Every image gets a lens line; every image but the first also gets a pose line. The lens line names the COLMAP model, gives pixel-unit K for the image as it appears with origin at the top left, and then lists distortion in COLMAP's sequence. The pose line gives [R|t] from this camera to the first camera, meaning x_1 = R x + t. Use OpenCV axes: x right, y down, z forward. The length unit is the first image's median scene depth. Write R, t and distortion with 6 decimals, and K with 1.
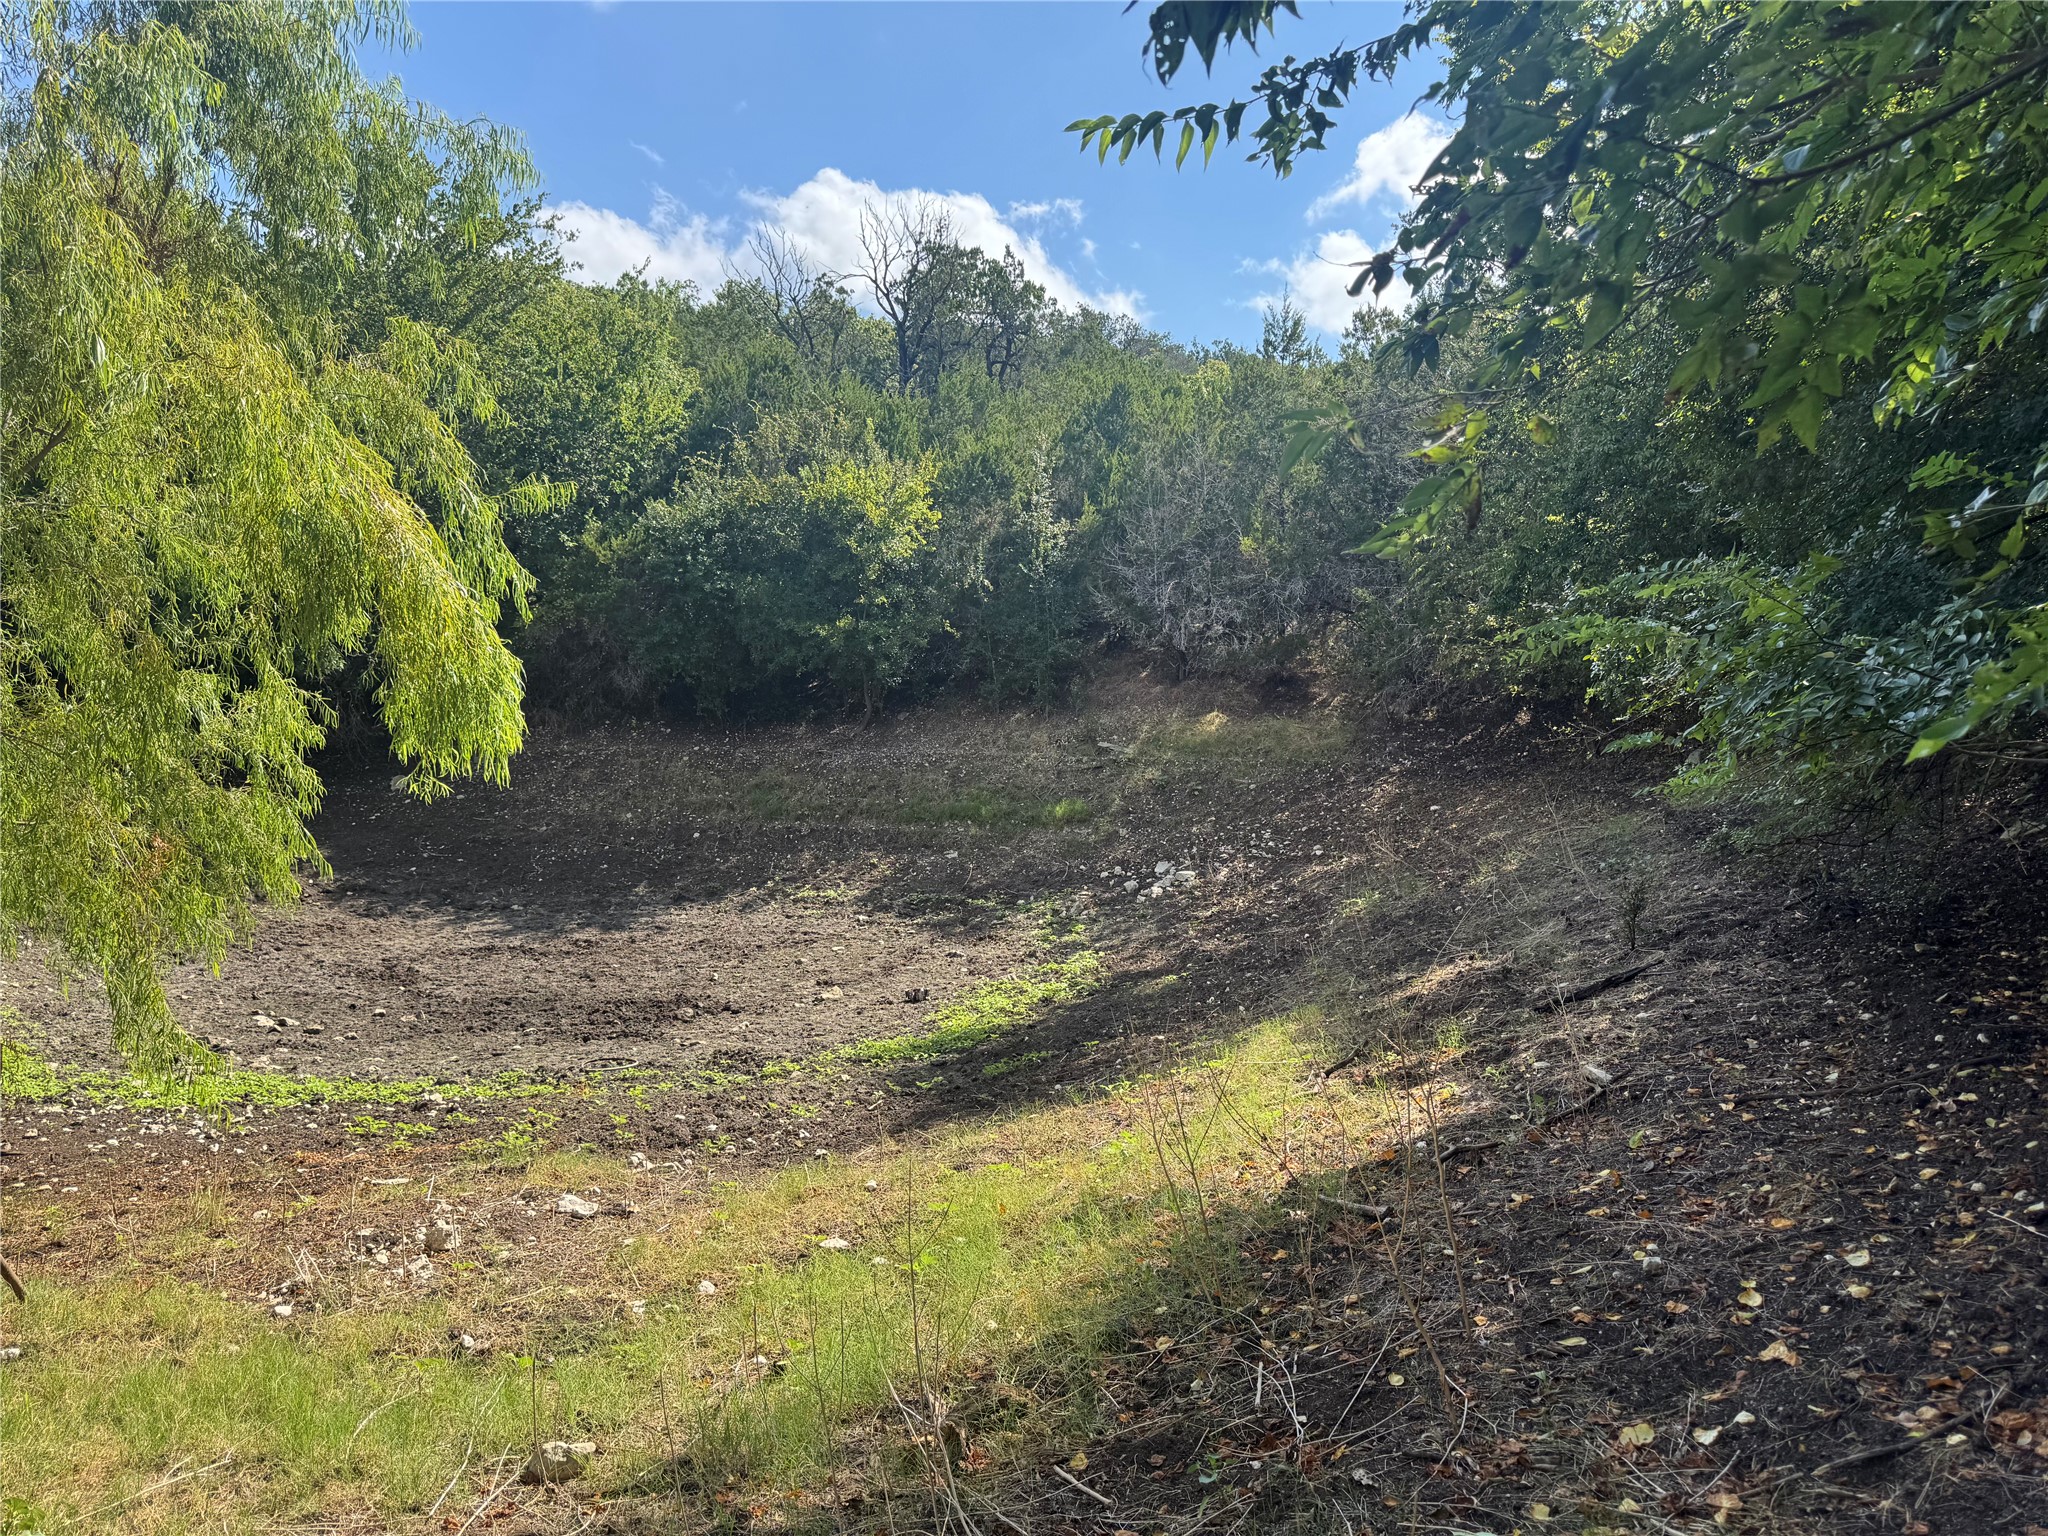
lens RADIAL K [[1451.6, 0, 1026.7], [0, 1451.6, 757.6], [0, 0, 1]] dist [0.076427, -0.074972]
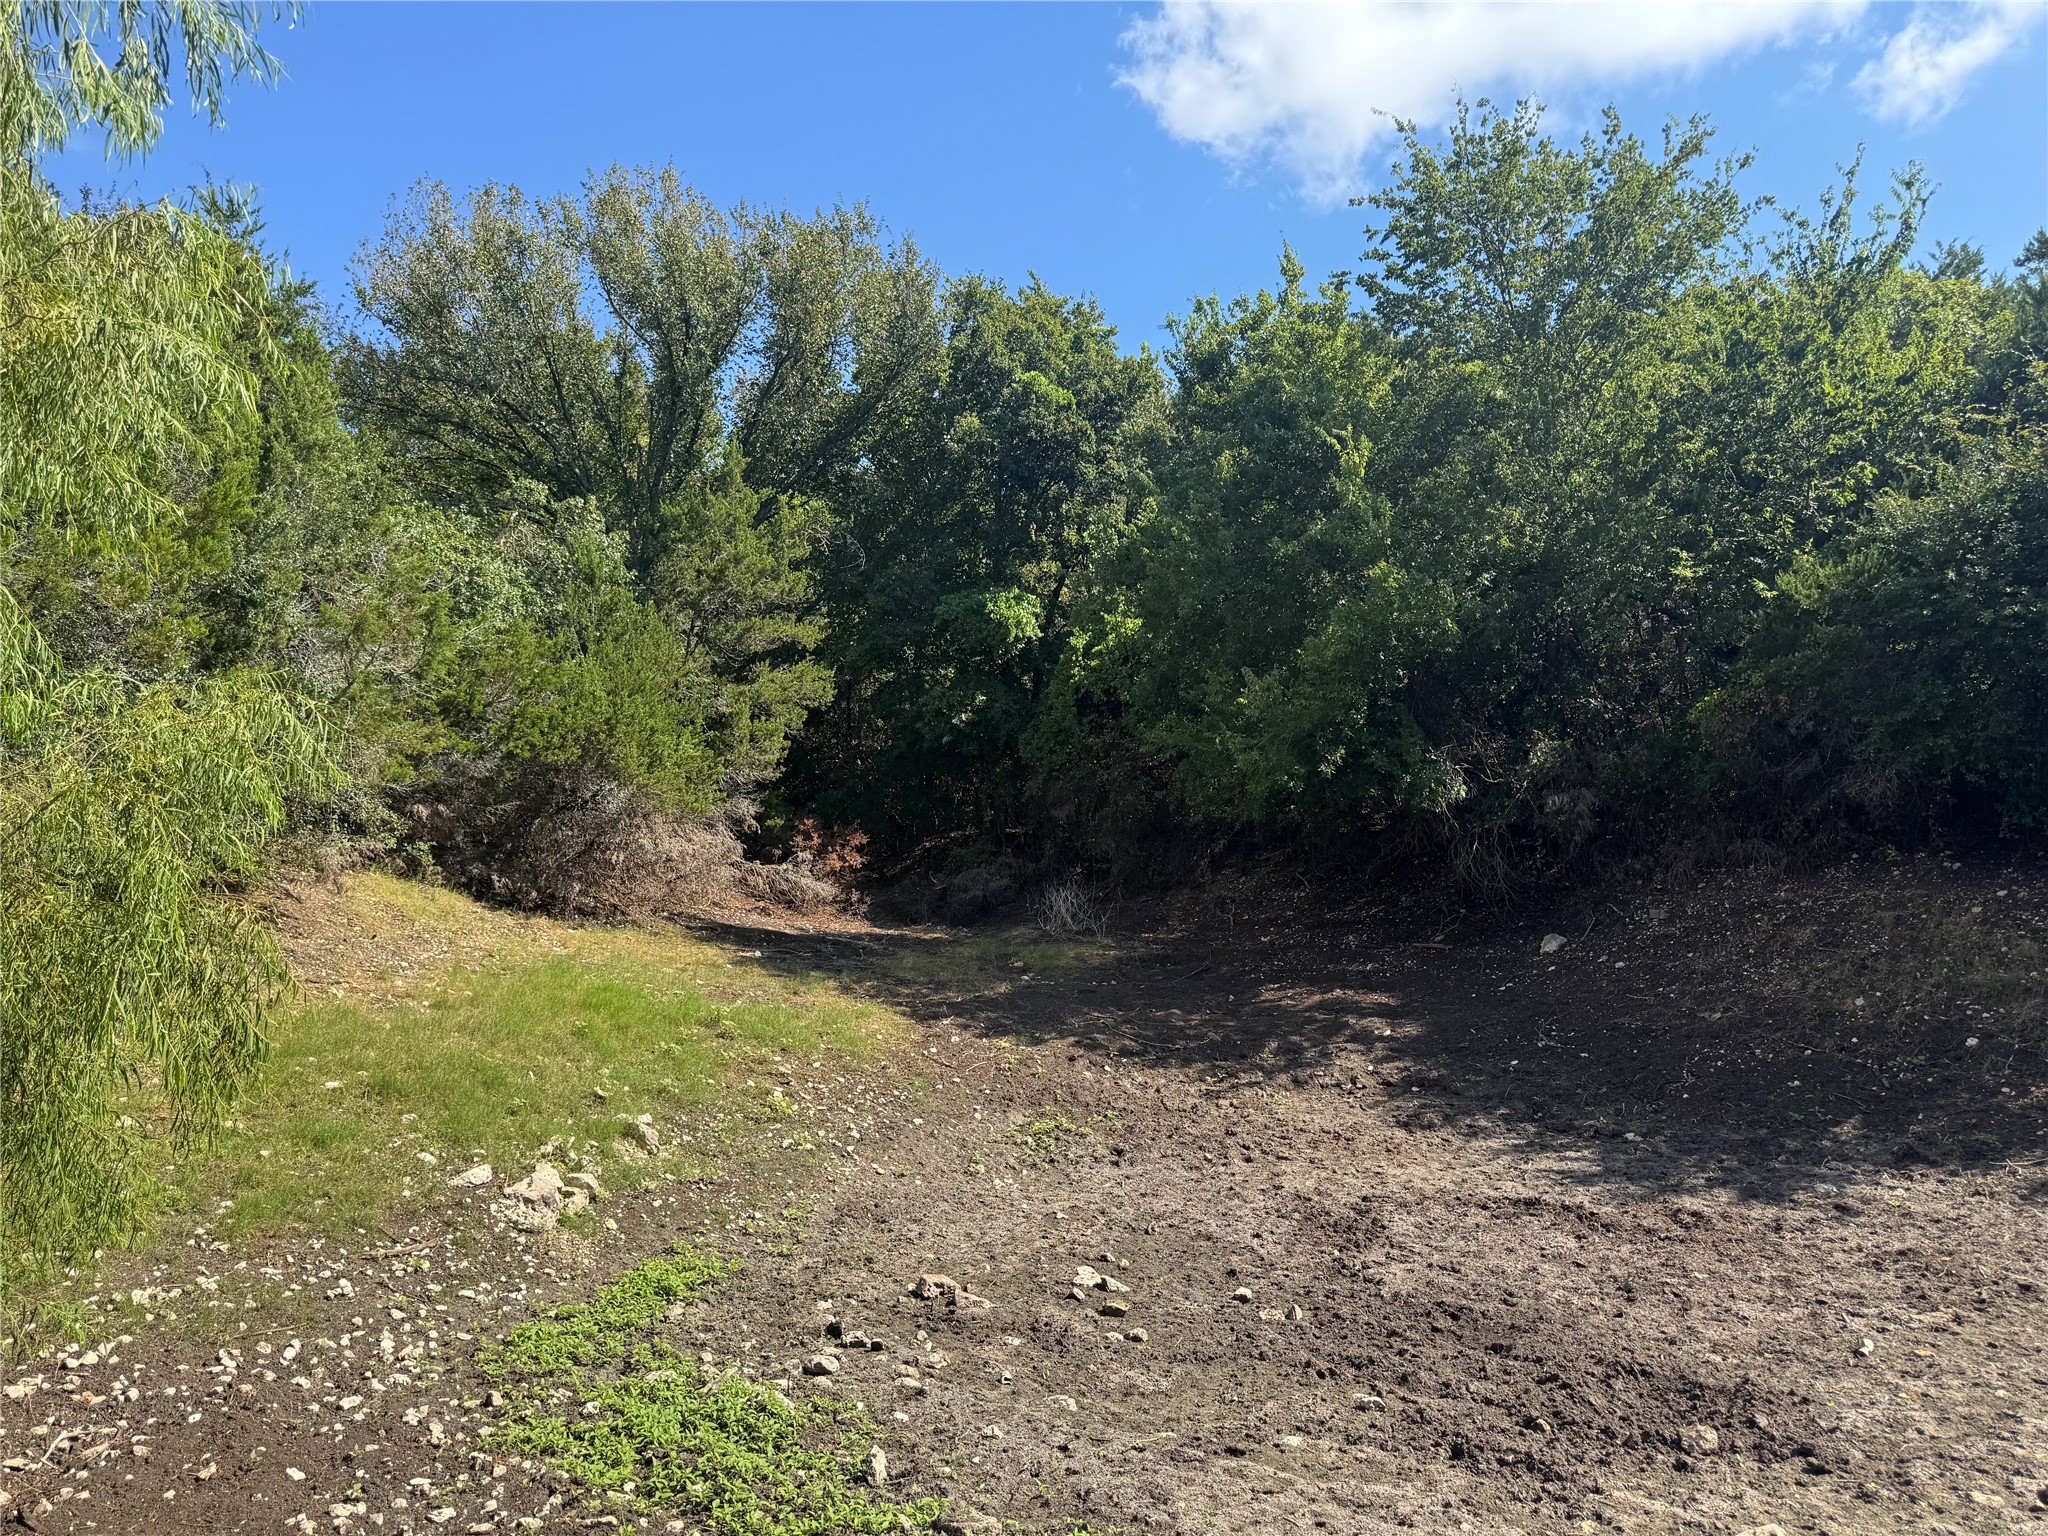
lens RADIAL K [[1451.6, 0, 1035.2], [0, 1451.6, 762.4], [0, 0, 1]] dist [0.076427, -0.074972]
pose [[0.607746, -0.088467, -0.789188, 0.014635], [-0.005172, 0.993313, -0.115332, 0.013527], [0.794114, 0.074175, 0.603225, 0.353823]]
